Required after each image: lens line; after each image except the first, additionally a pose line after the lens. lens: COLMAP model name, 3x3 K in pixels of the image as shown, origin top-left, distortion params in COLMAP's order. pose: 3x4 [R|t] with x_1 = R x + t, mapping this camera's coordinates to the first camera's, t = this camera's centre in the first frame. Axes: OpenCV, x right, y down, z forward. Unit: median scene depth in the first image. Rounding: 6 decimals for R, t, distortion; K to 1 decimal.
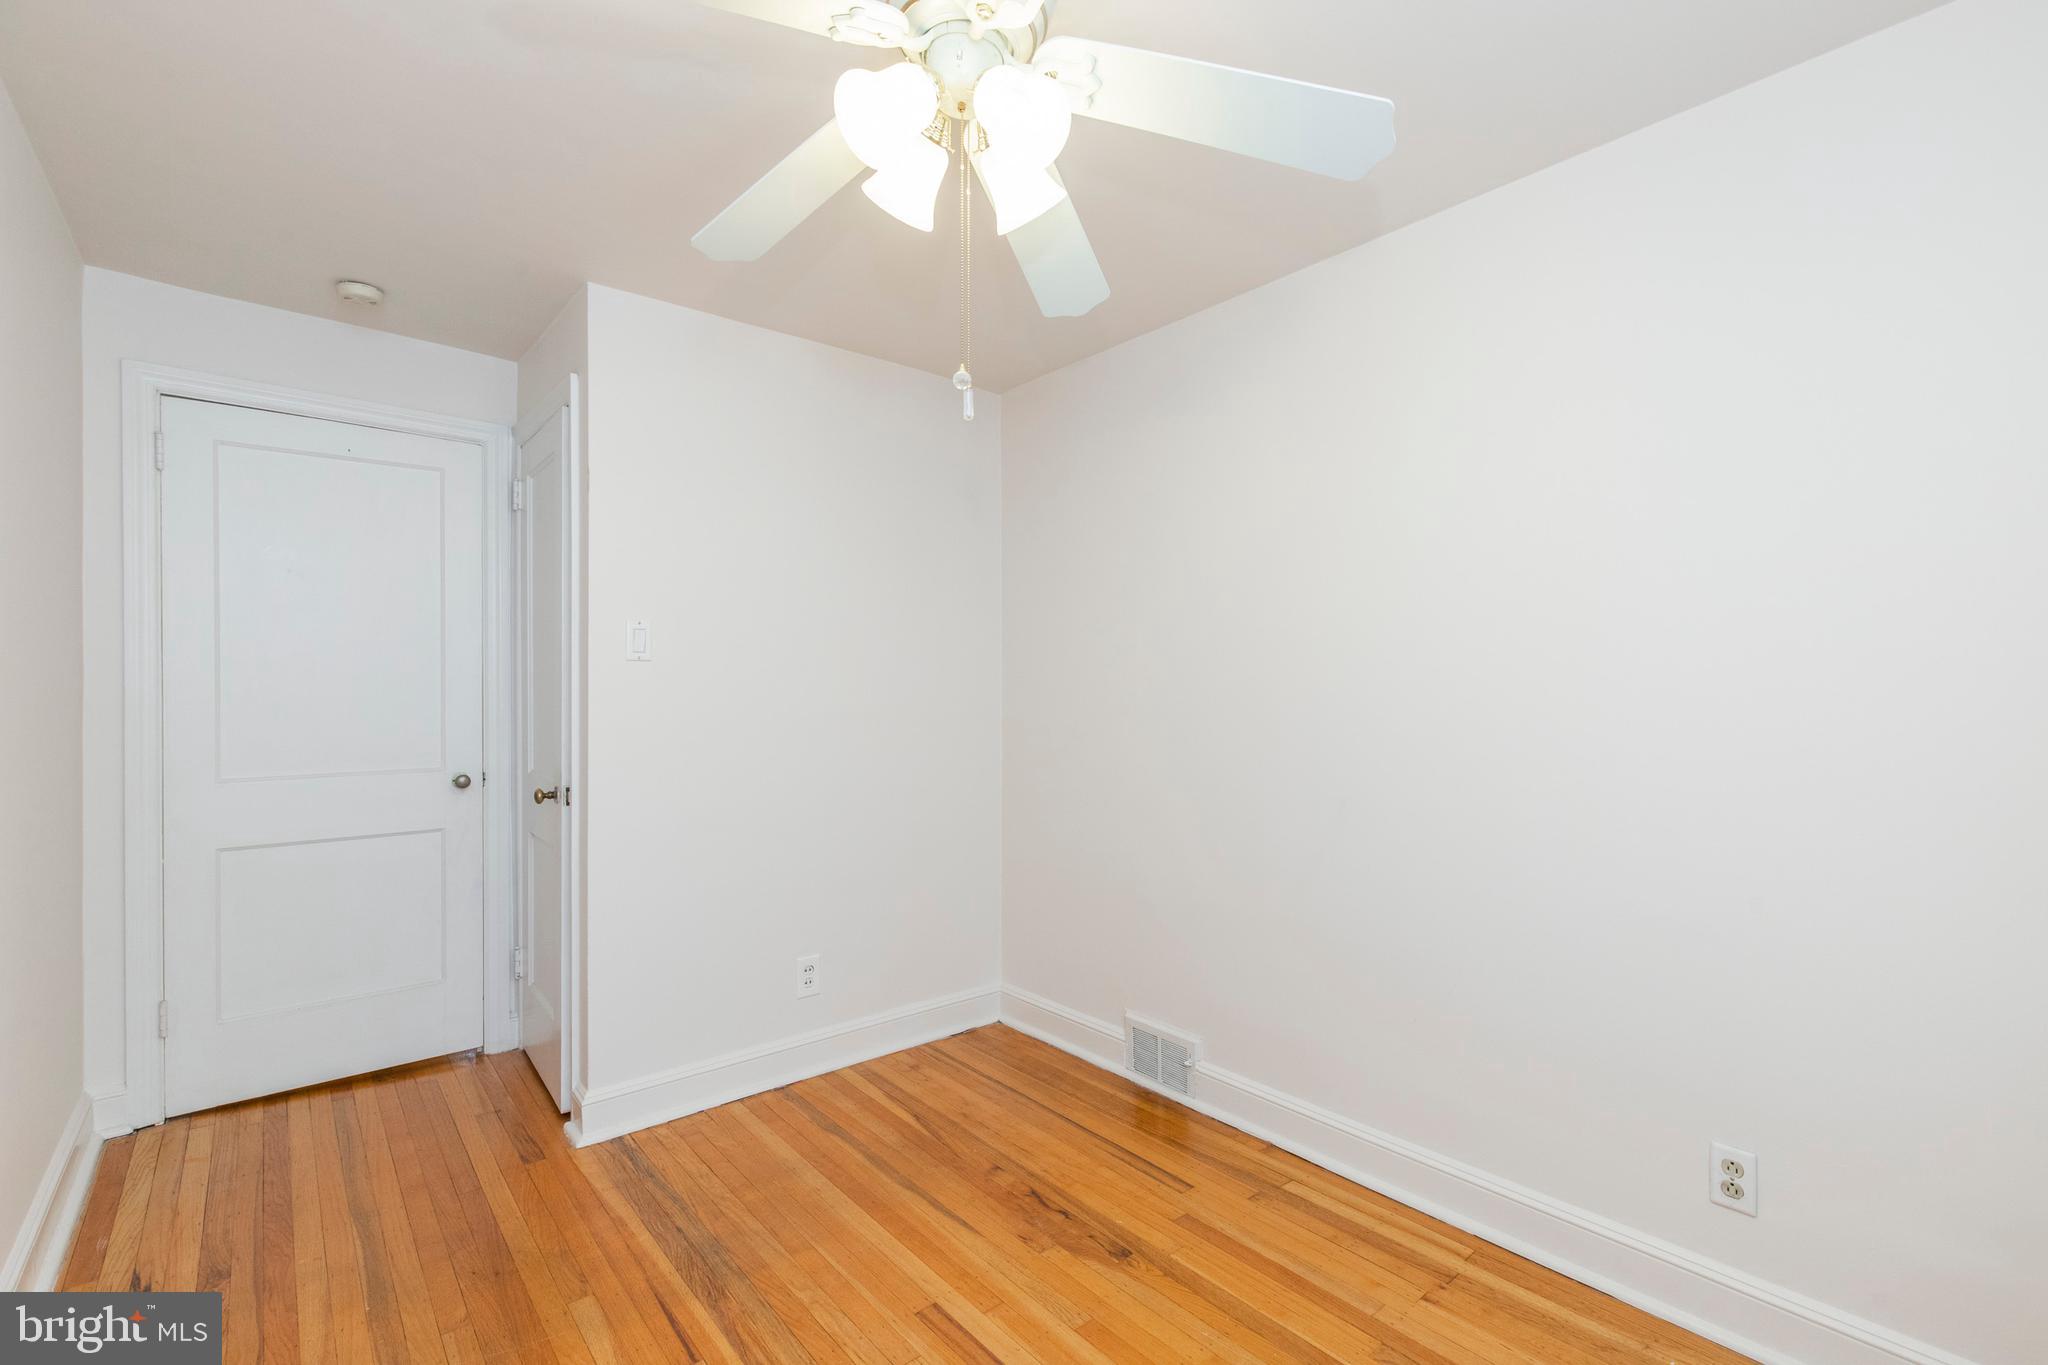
lens RADIAL K [[932.1, 0, 1023.3], [0, 932.1, 692.5], [0, 0, 1]] dist [0.006635, -0.000081]
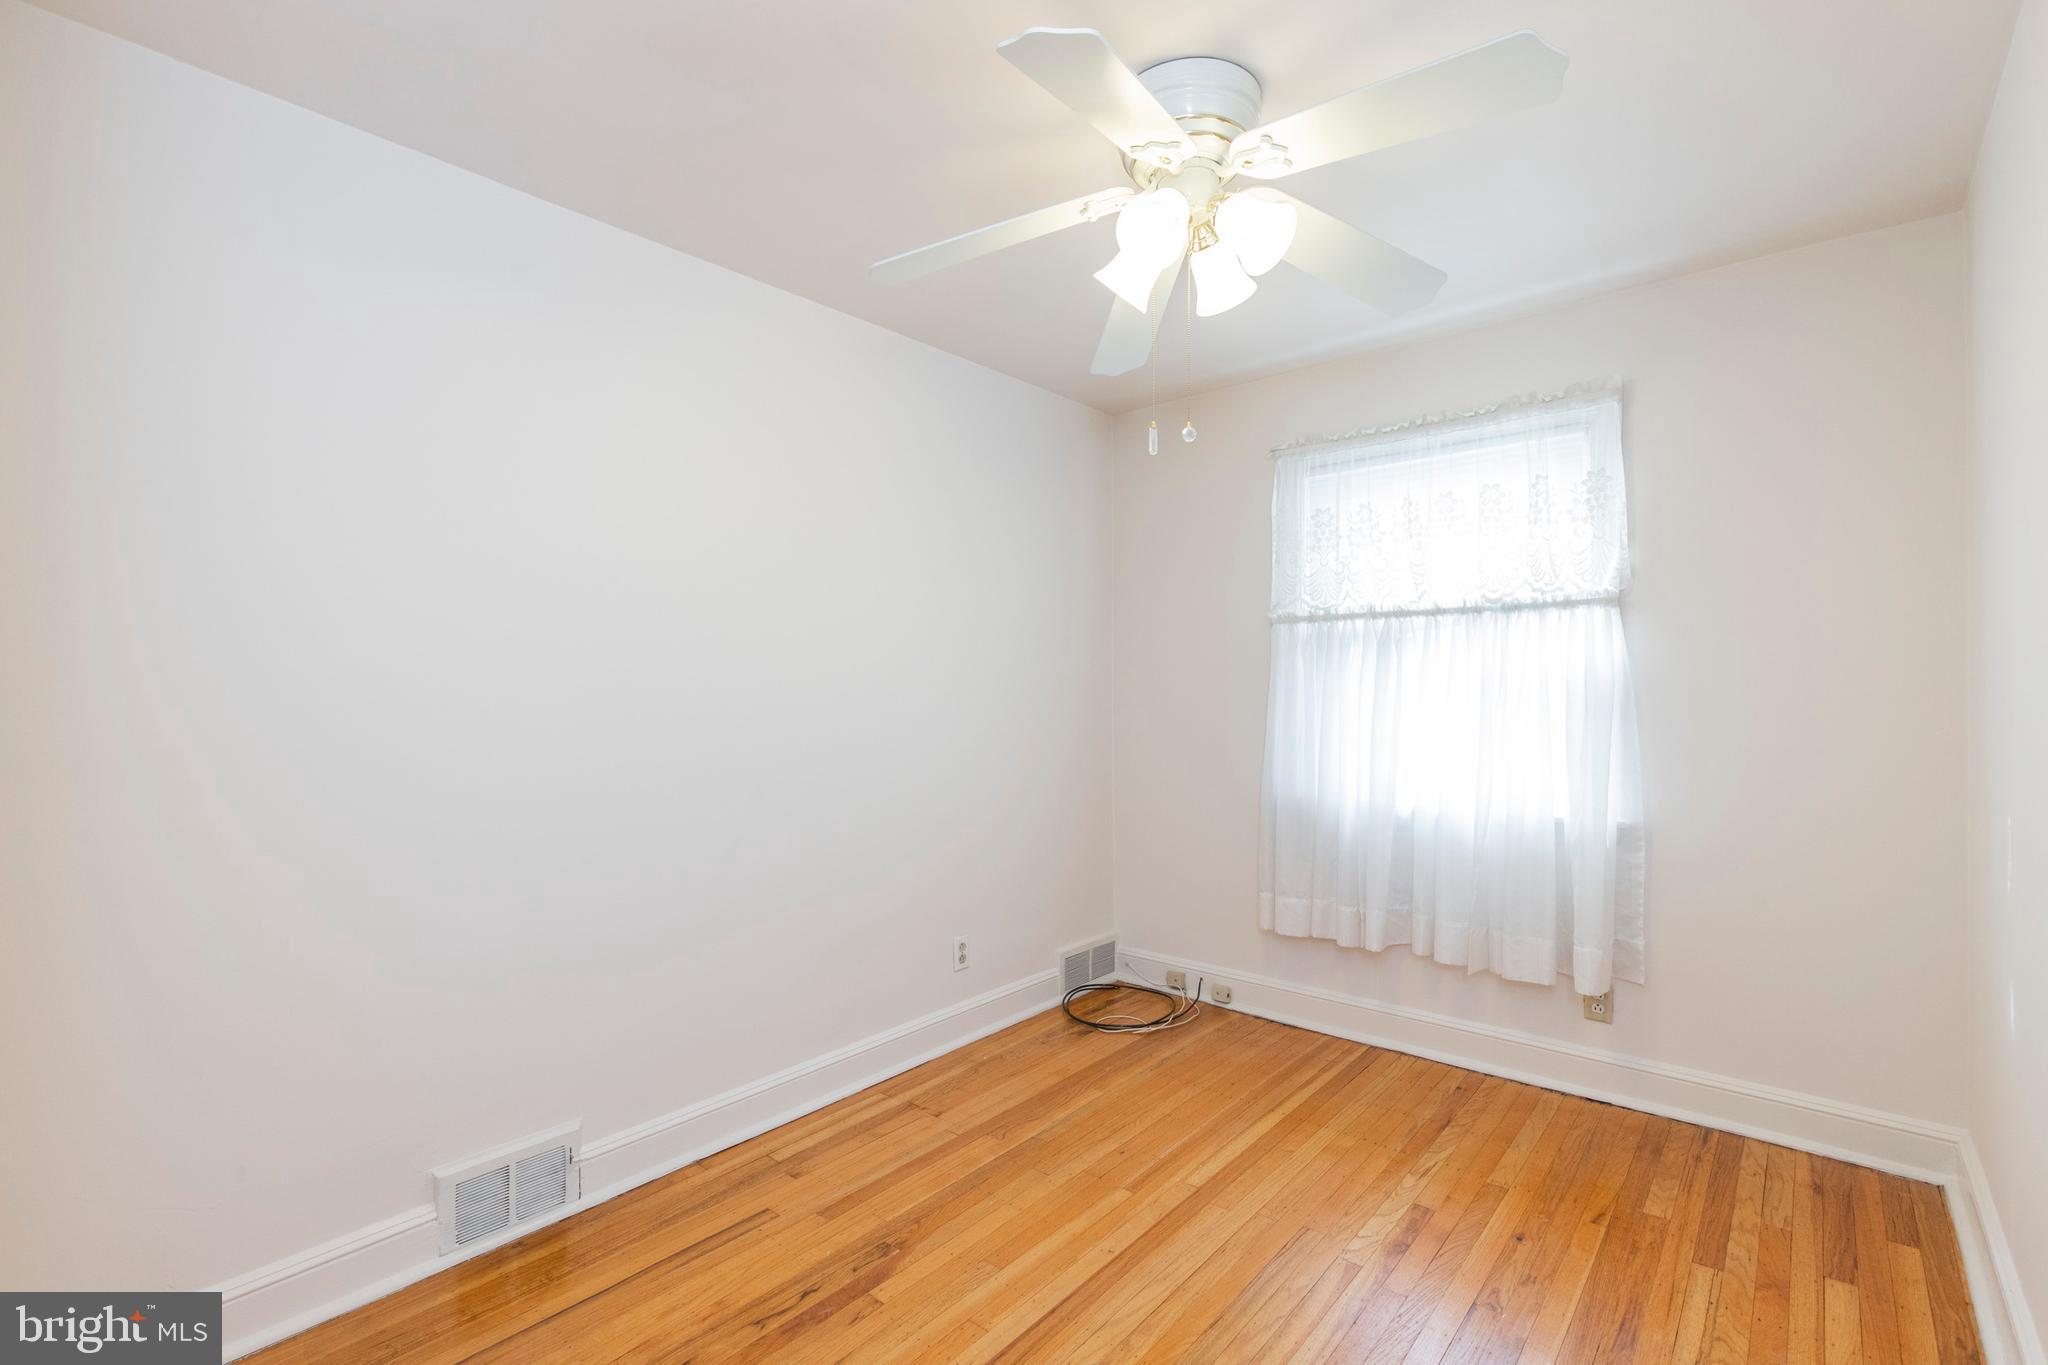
lens RADIAL K [[932.1, 0, 1023.3], [0, 932.1, 692.5], [0, 0, 1]] dist [0.006635, -0.000081]
pose [[-0.175061, -0.004762, 0.984546, -0.842287], [0.011711, 0.999907, 0.006918, -0.001194], [-0.984488, 0.012741, -0.174989, 0.951292]]
